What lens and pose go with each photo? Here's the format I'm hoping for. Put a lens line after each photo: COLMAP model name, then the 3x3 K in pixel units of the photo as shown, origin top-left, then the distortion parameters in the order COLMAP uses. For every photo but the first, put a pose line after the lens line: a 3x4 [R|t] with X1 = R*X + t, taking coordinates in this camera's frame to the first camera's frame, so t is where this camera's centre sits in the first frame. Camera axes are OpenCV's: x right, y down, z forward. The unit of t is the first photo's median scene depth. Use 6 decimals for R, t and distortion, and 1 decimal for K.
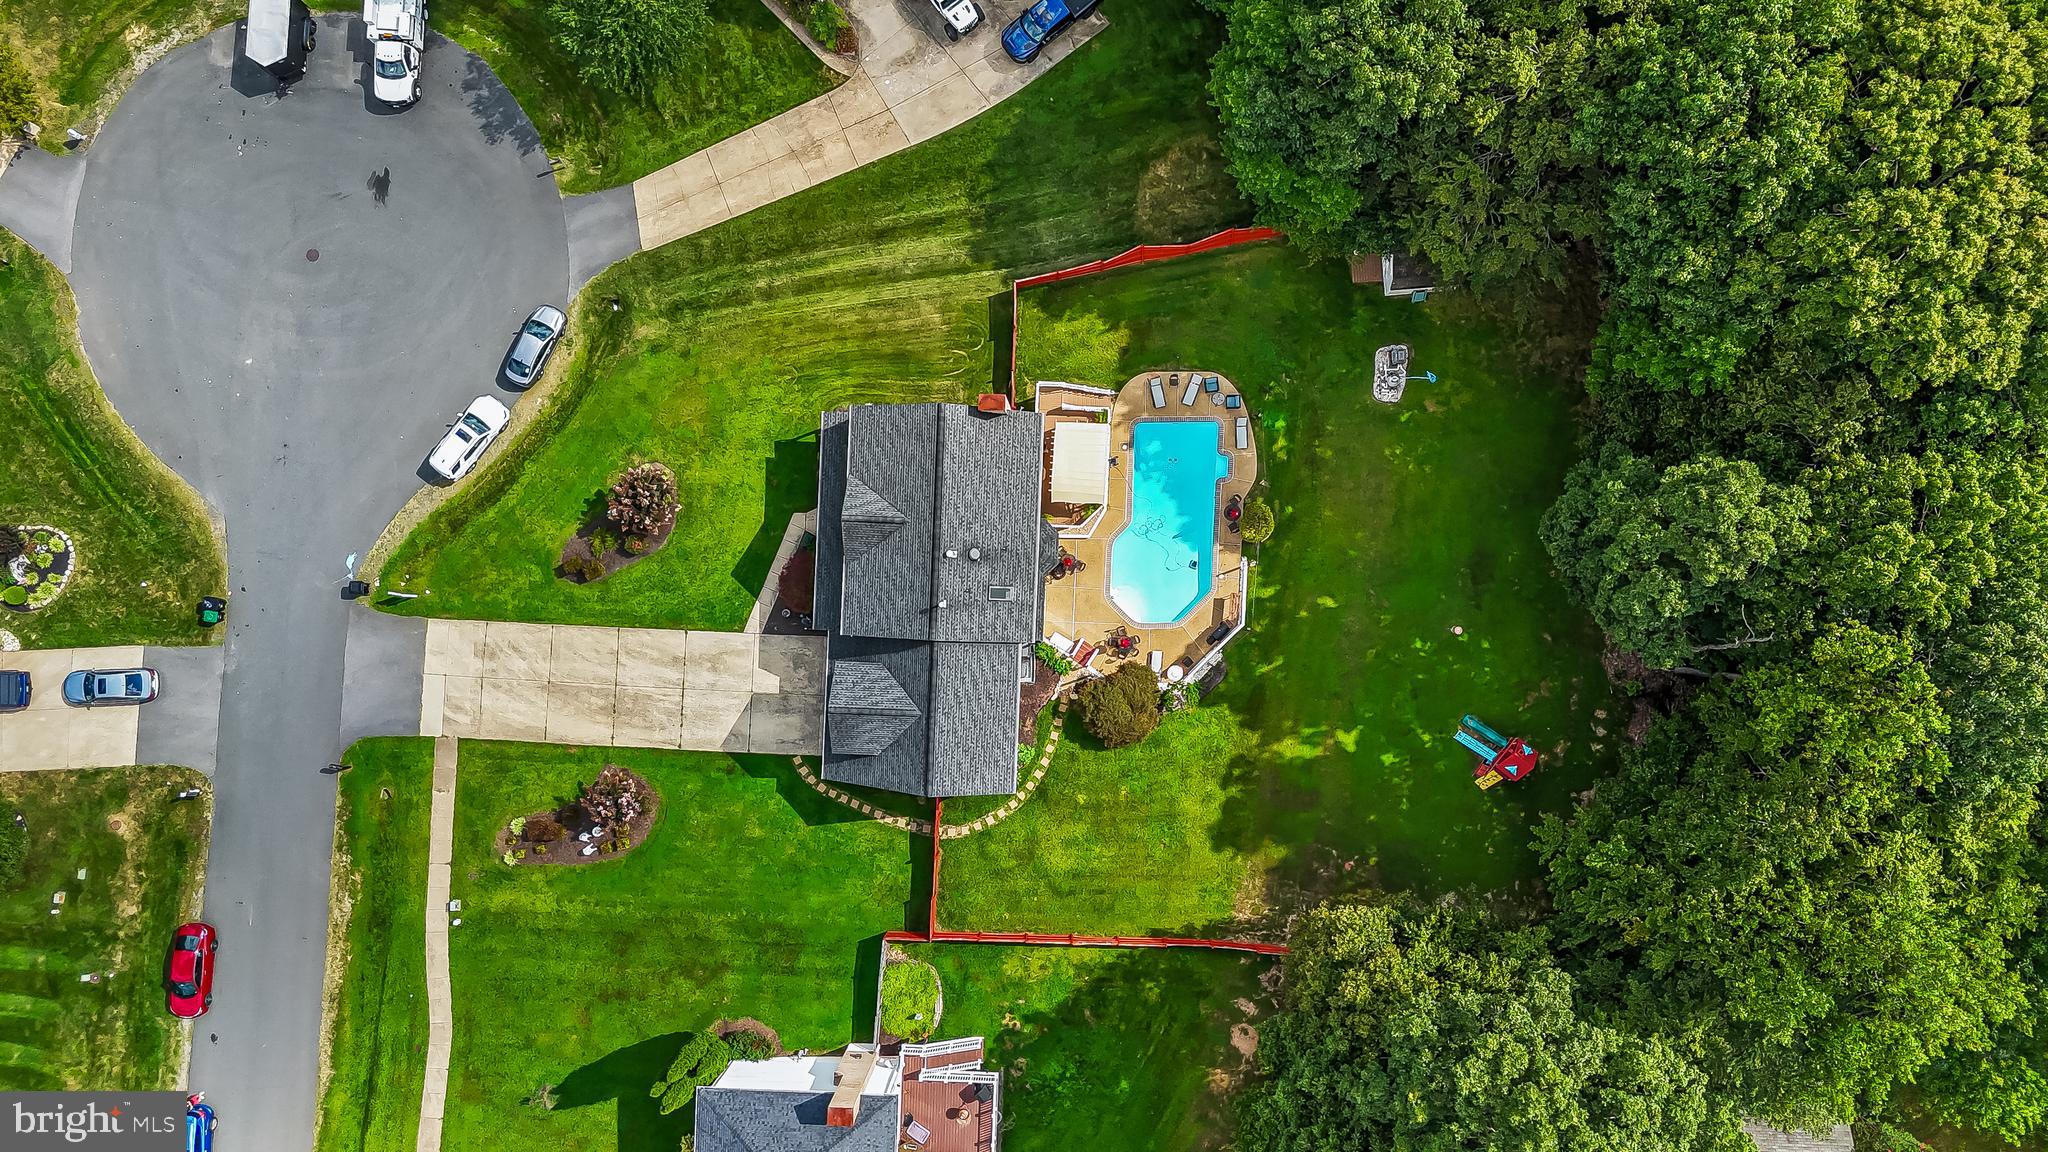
lens RADIAL K [[1508.4, 0, 1011.4], [0, 1508.4, 570.6], [0, 0, 1]] dist [0.060831, -0.045300]
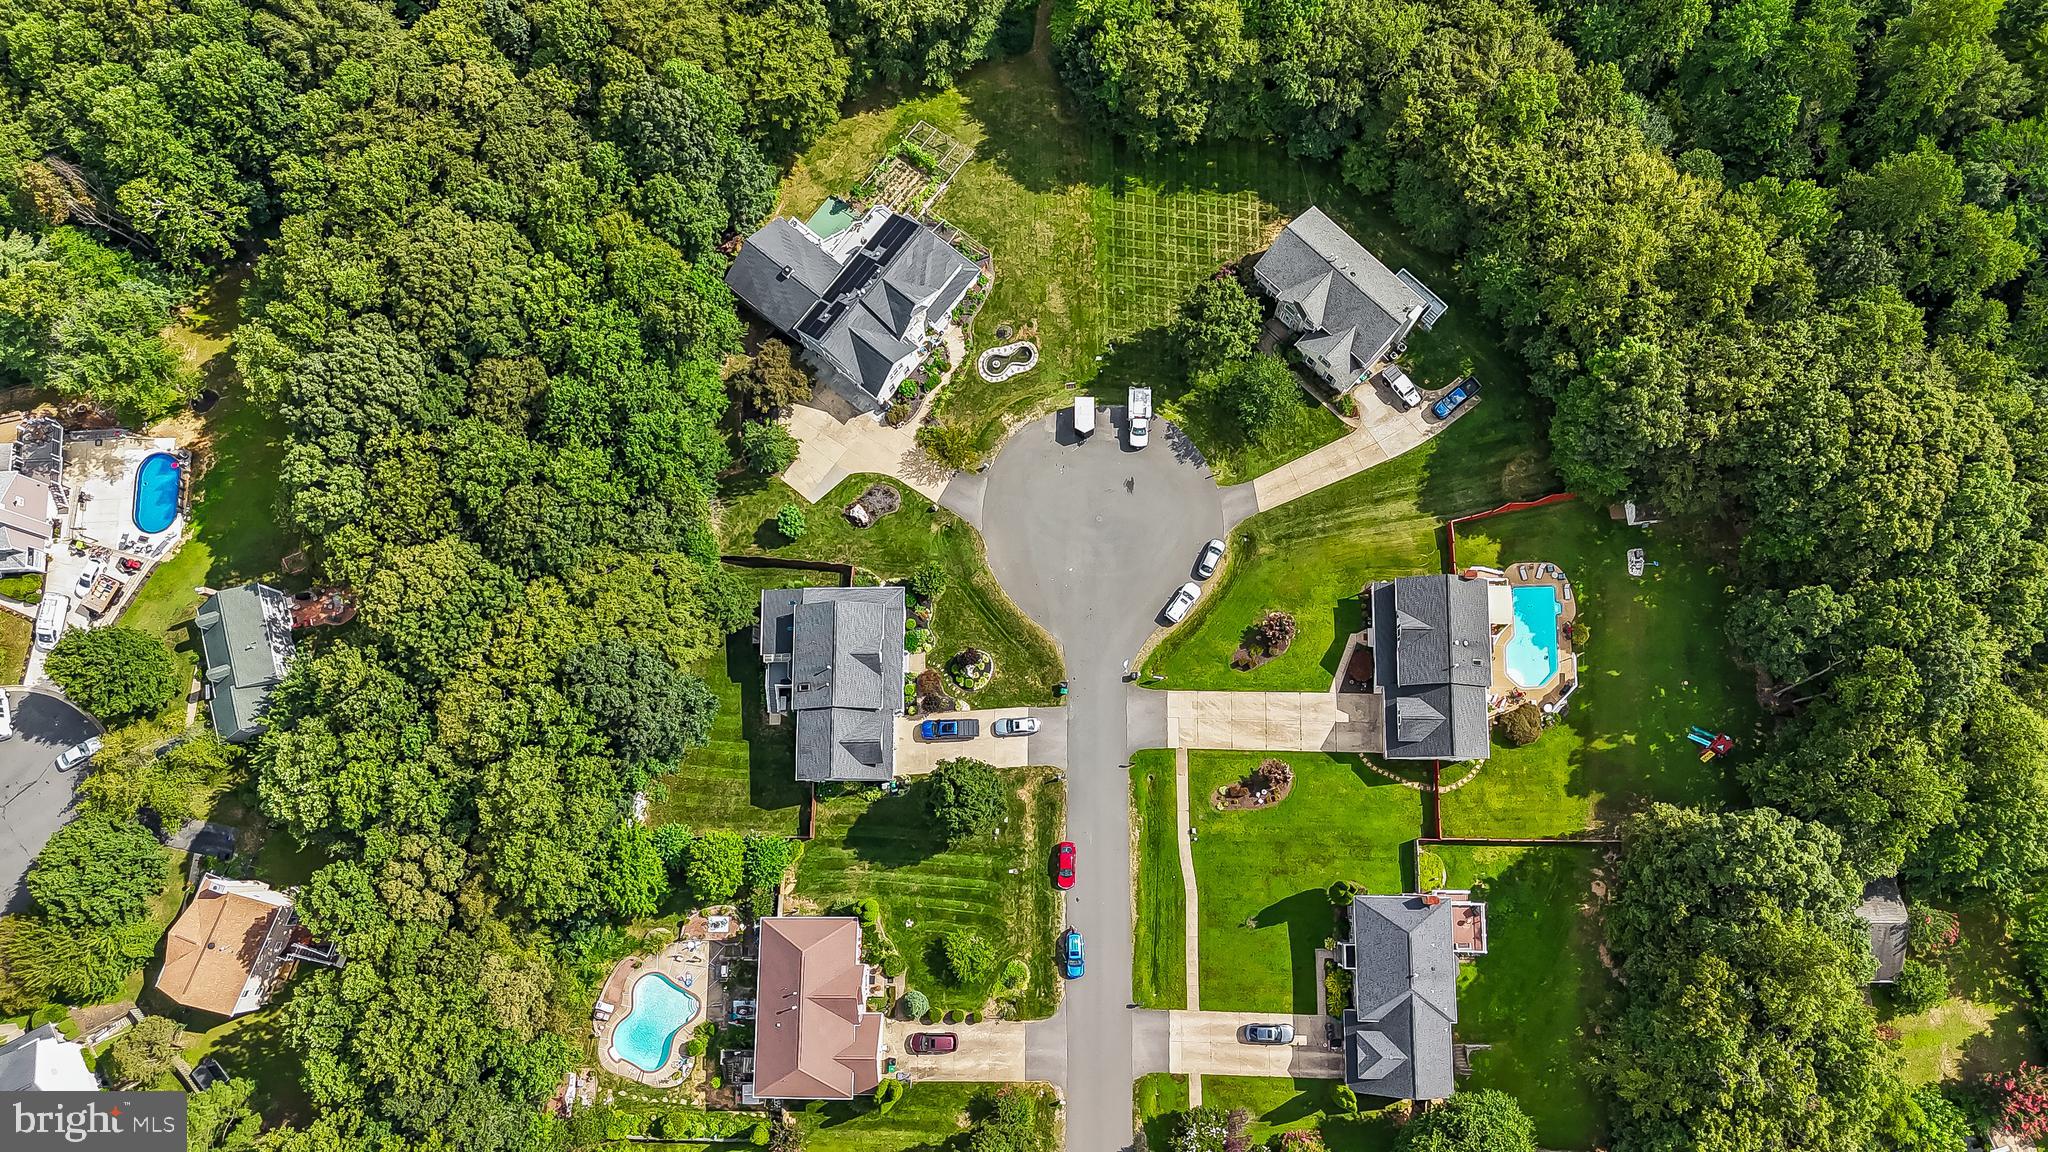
lens RADIAL K [[1508.4, 0, 1009.6], [0, 1508.4, 570.3], [0, 0, 1]] dist [0.060831, -0.045300]
pose [[0.999795, -0.020232, 0.000995, -0.604935], [0.020087, 0.983885, -0.177671, 0.231538], [0.002616, 0.177654, 0.984089, -1.035047]]
